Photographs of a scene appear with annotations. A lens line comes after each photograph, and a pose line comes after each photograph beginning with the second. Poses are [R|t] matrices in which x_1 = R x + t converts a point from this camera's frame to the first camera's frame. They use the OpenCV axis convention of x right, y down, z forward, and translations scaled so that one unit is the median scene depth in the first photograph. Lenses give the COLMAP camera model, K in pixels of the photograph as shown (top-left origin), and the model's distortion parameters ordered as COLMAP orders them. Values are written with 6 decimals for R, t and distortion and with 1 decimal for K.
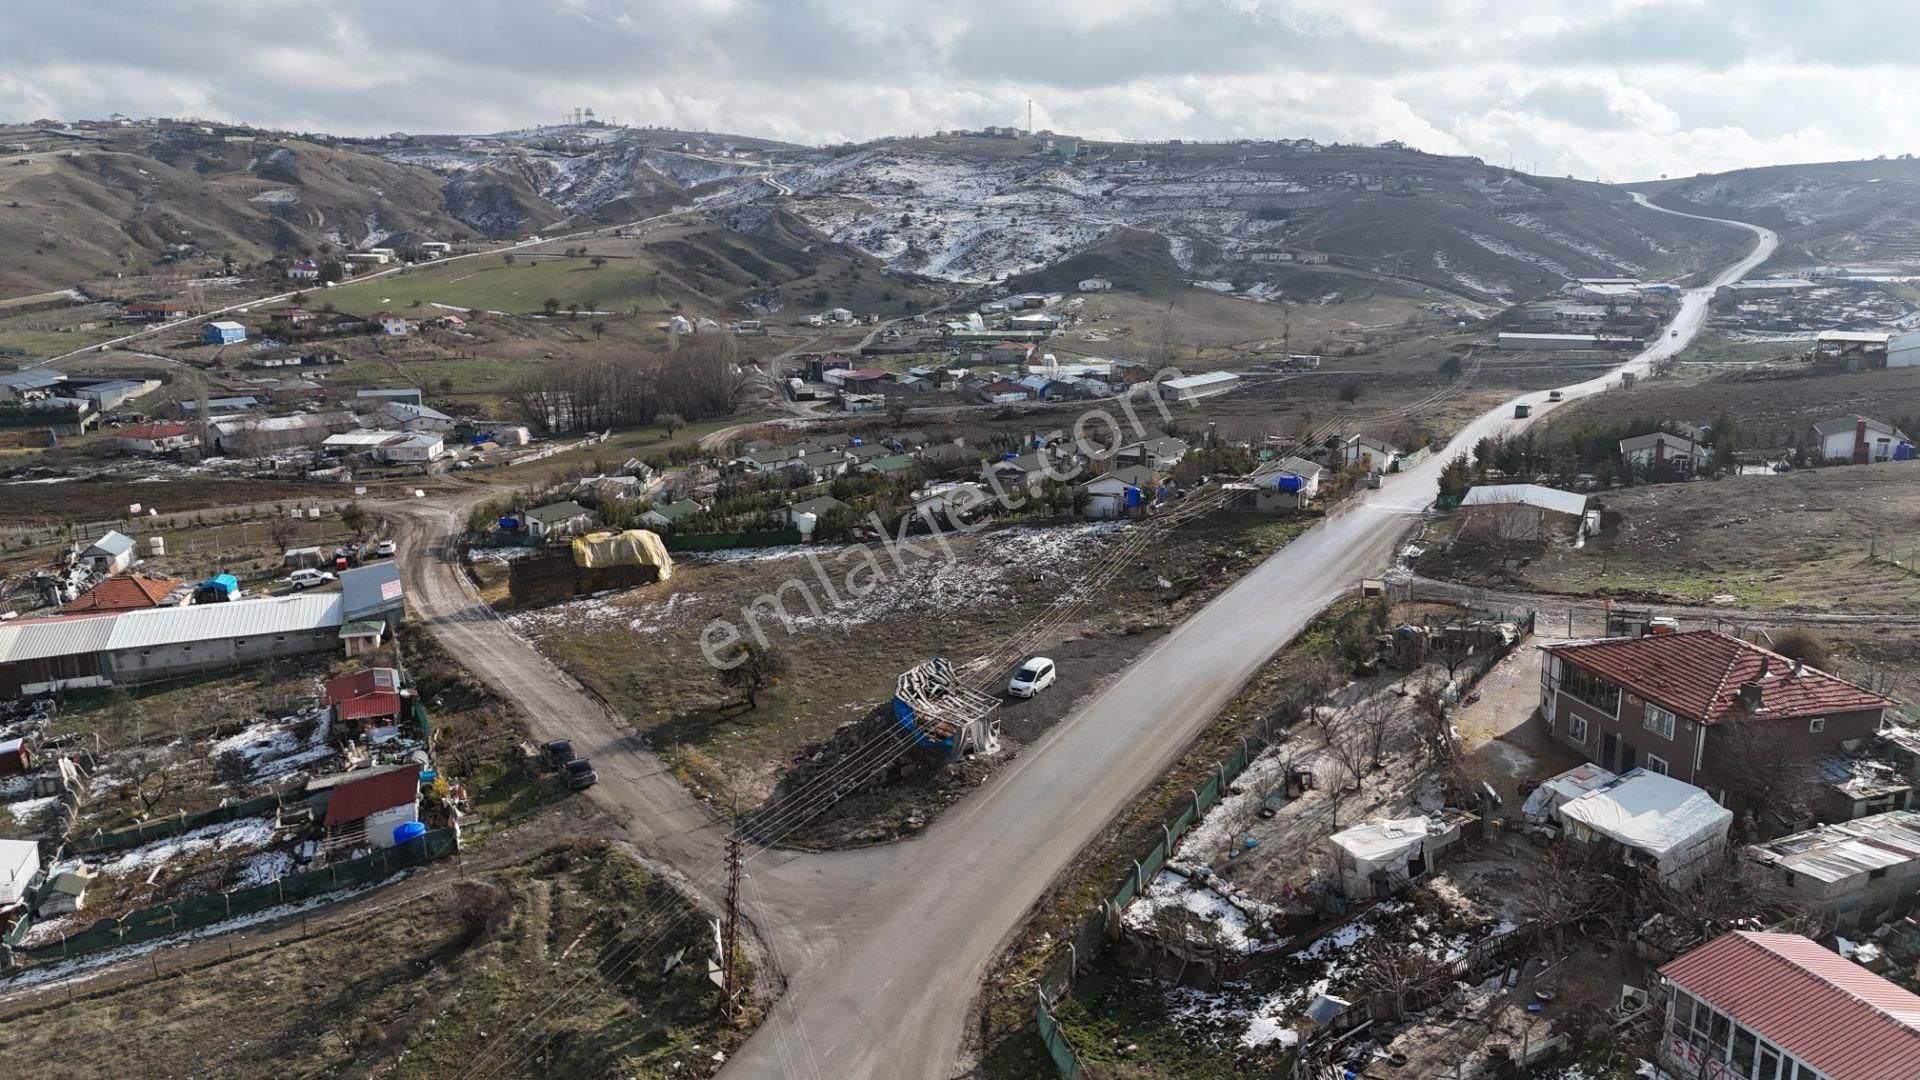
lens RADIAL K [[1402.0, 0, 963.5], [0, 1402.0, 532.5], [0, 0, 1]] dist [0.096561, -0.102570]
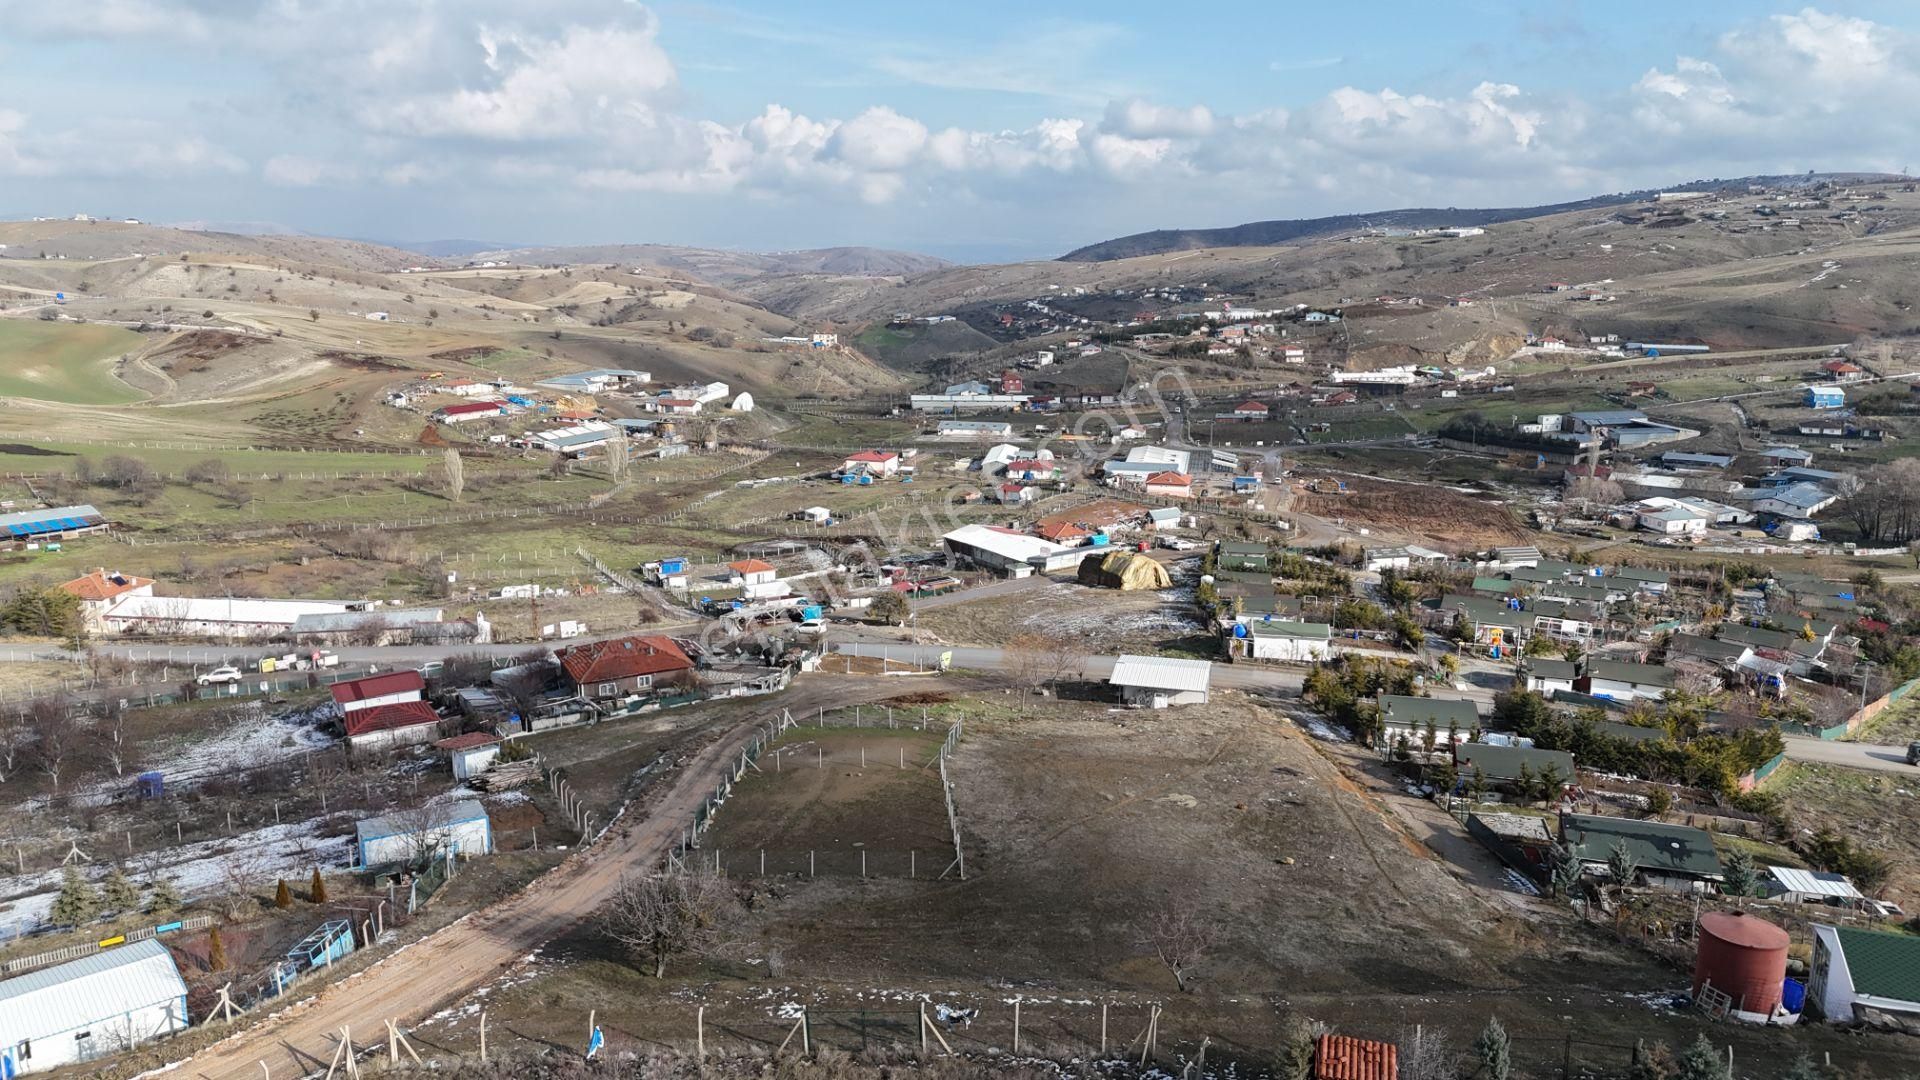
lens RADIAL K [[1402.0, 0, 963.5], [0, 1402.0, 532.5], [0, 0, 1]] dist [0.096561, -0.102570]
pose [[0.201285, 0.206939, -0.957424, 0.413243], [-0.216830, 0.962594, 0.162471, -0.081648], [0.955232, 0.174895, 0.238626, 0.162327]]
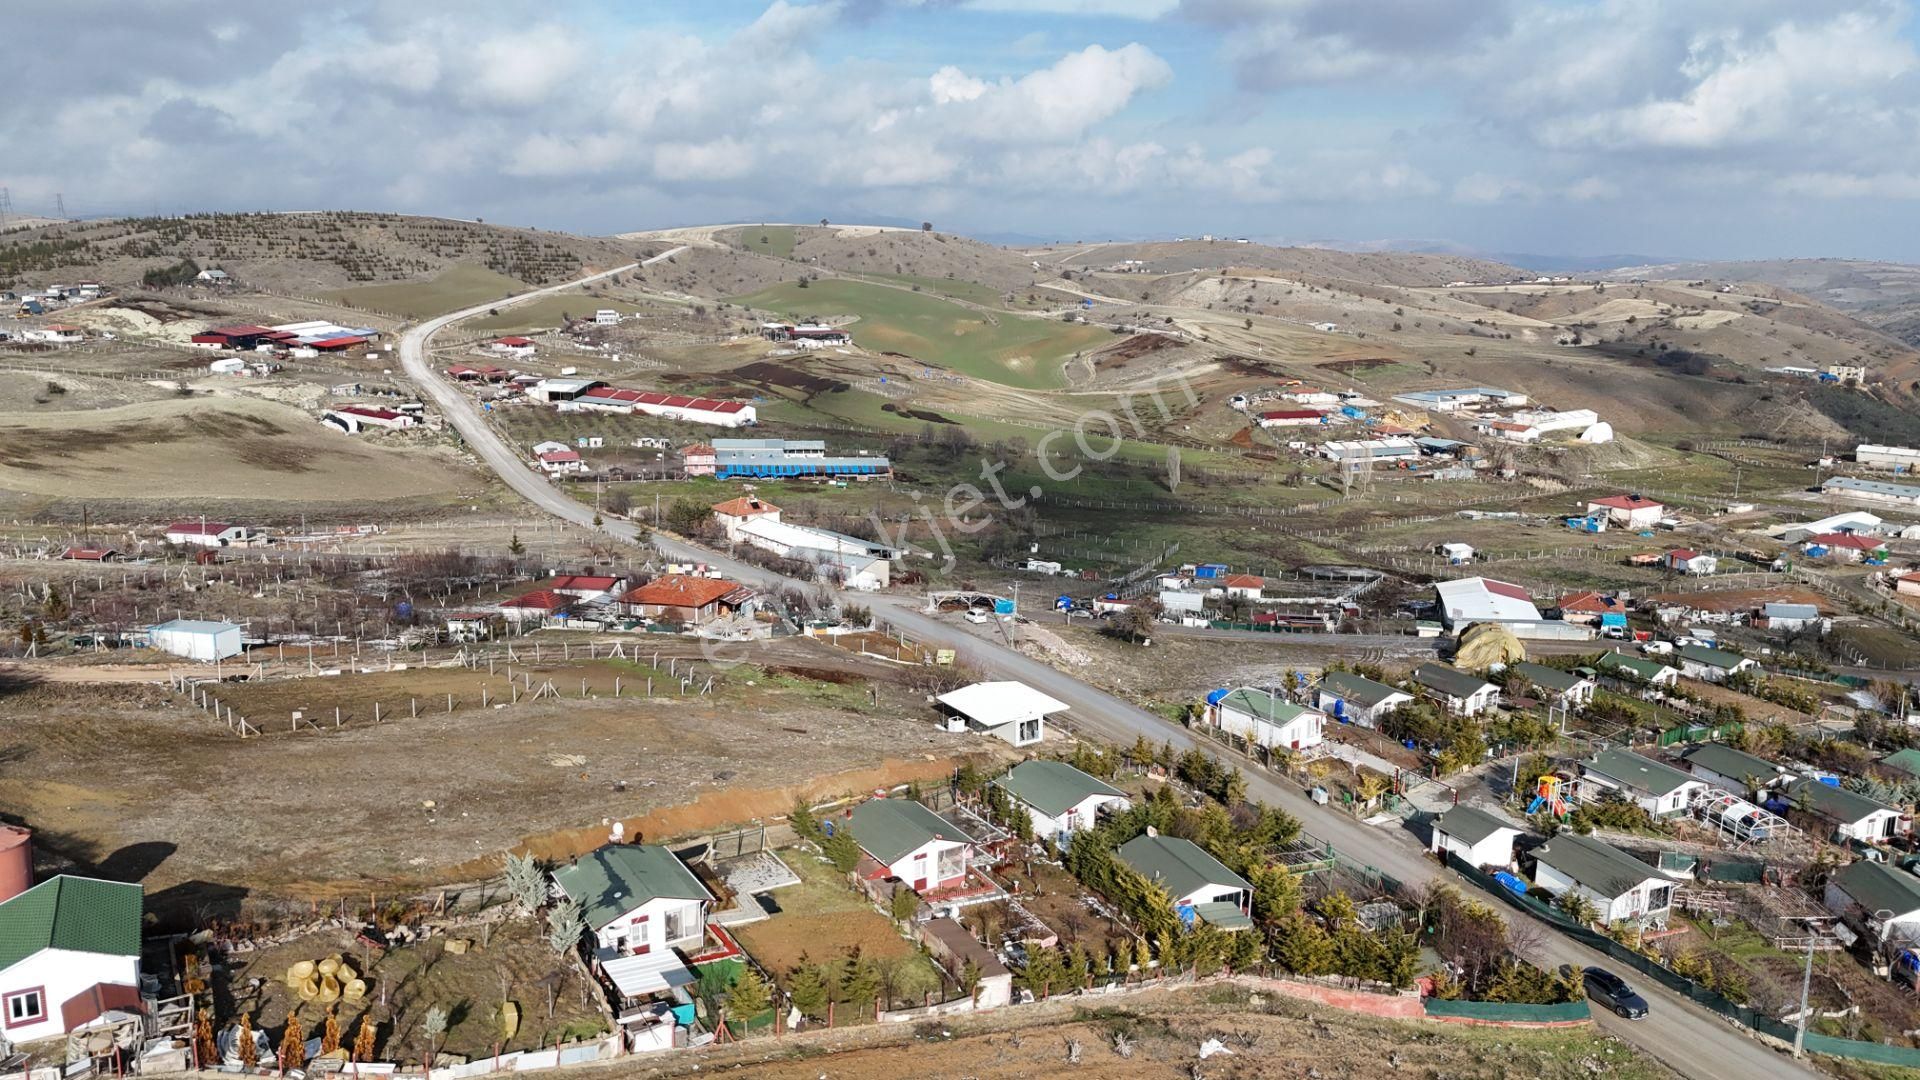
lens RADIAL K [[1393.7, 0, 963.9], [0, 1393.7, 546.9], [0, 0, 1]] dist [0.100811, -0.094025]
pose [[-0.539954, 0.177197, -0.822831, 0.370124], [-0.187576, 0.927671, 0.322864, -0.137988], [0.820527, 0.328675, -0.467662, 0.417431]]
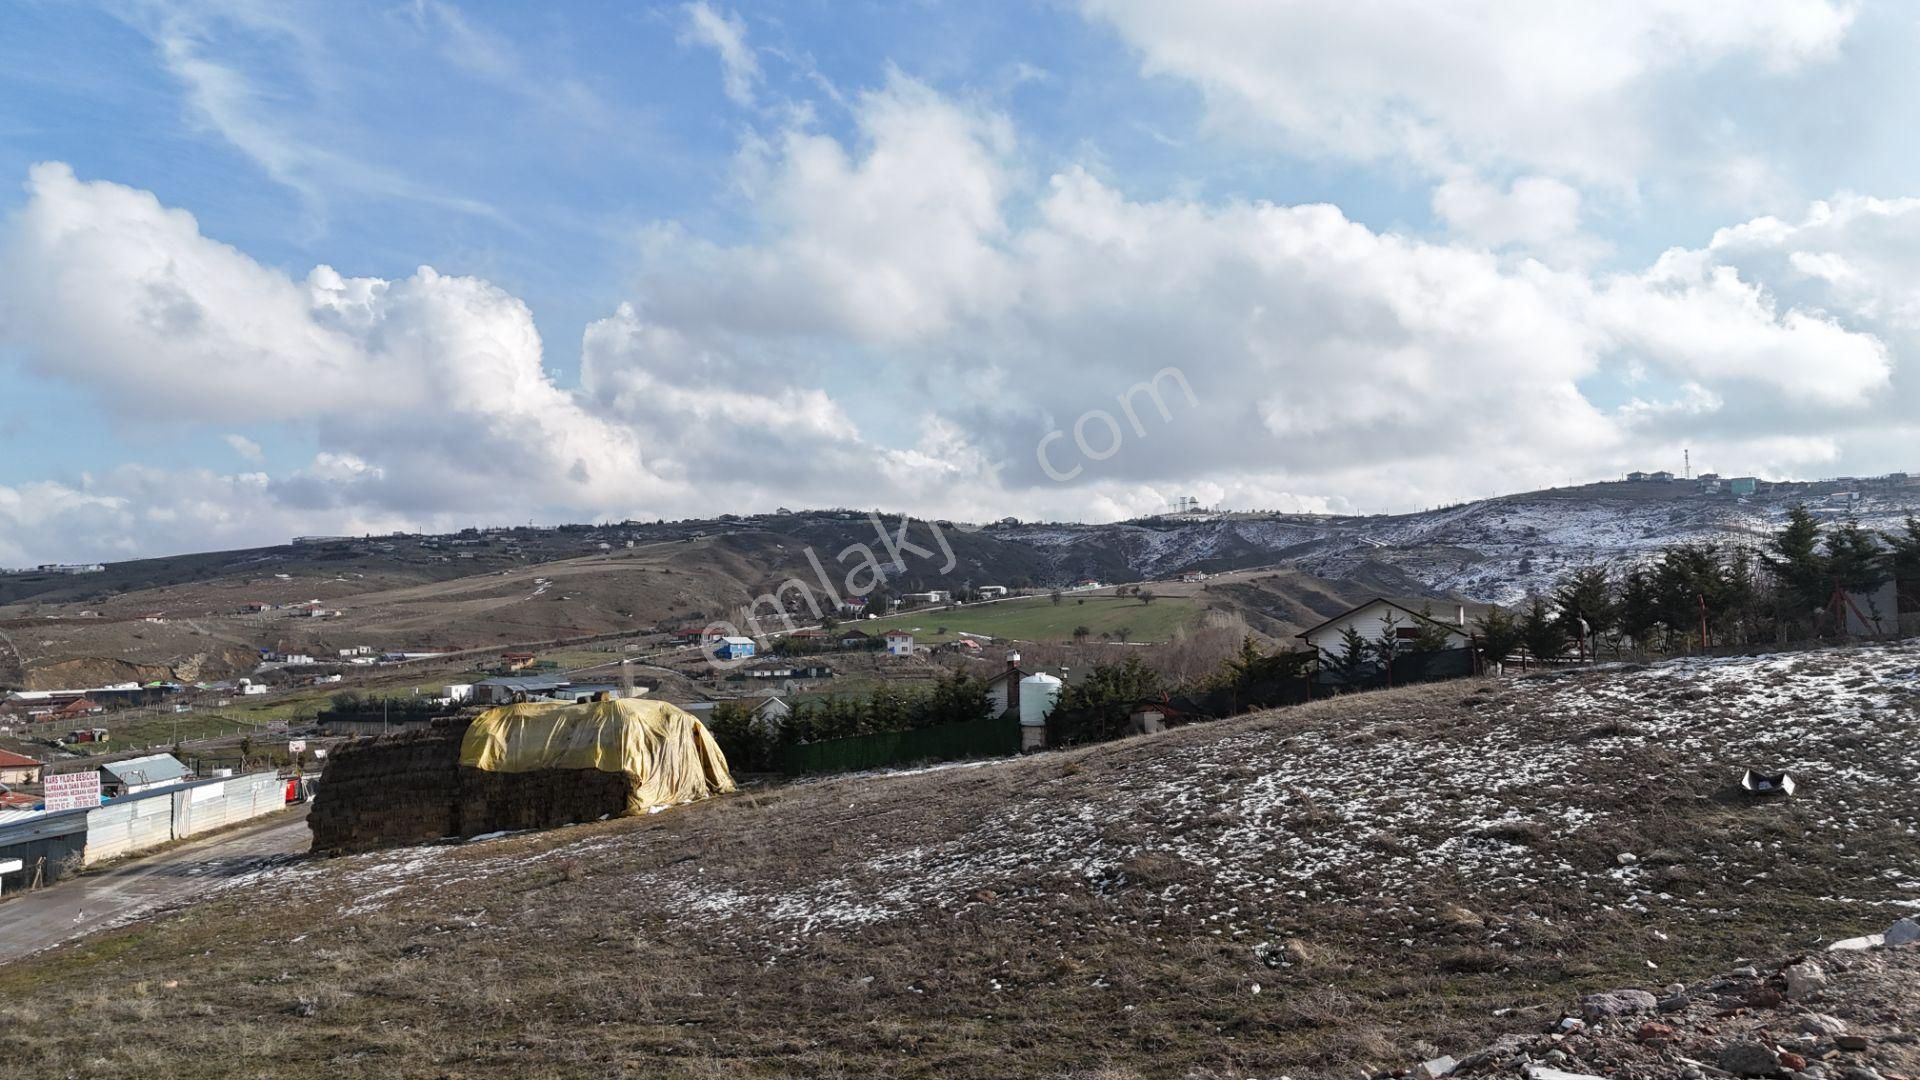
lens RADIAL K [[1402.0, 0, 963.5], [0, 1402.0, 532.5], [0, 0, 1]] dist [0.096561, -0.102570]
pose [[0.910061, -0.031511, -0.413276, 0.010660], [-0.085176, 0.961606, -0.260882, 0.018548], [0.405629, 0.272619, 0.872436, 0.235966]]
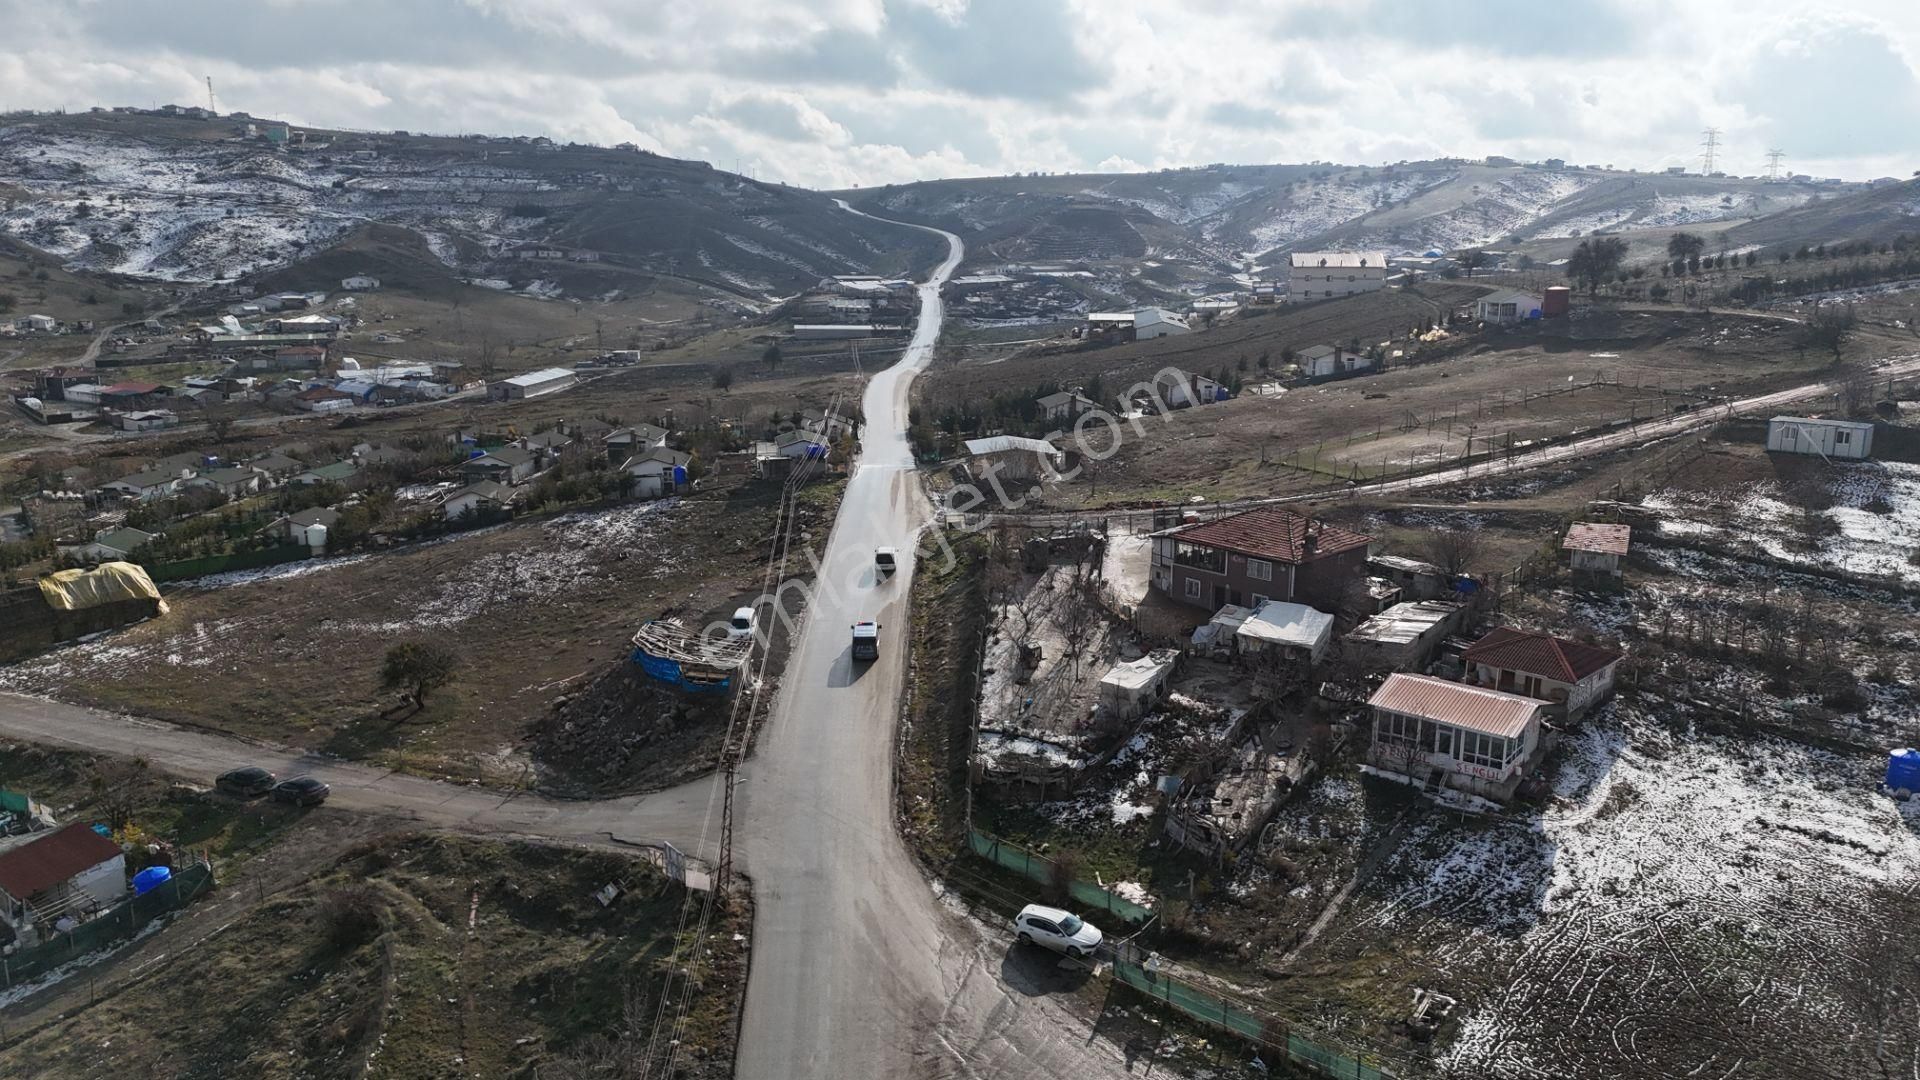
lens RADIAL K [[1393.7, 0, 963.9], [0, 1393.7, 546.9], [0, 0, 1]] dist [0.100811, -0.094025]
pose [[0.858978, -0.110911, 0.499856, -0.077406], [0.105172, 0.993659, 0.039746, 0.003203], [-0.501095, 0.018430, 0.865196, -0.014240]]
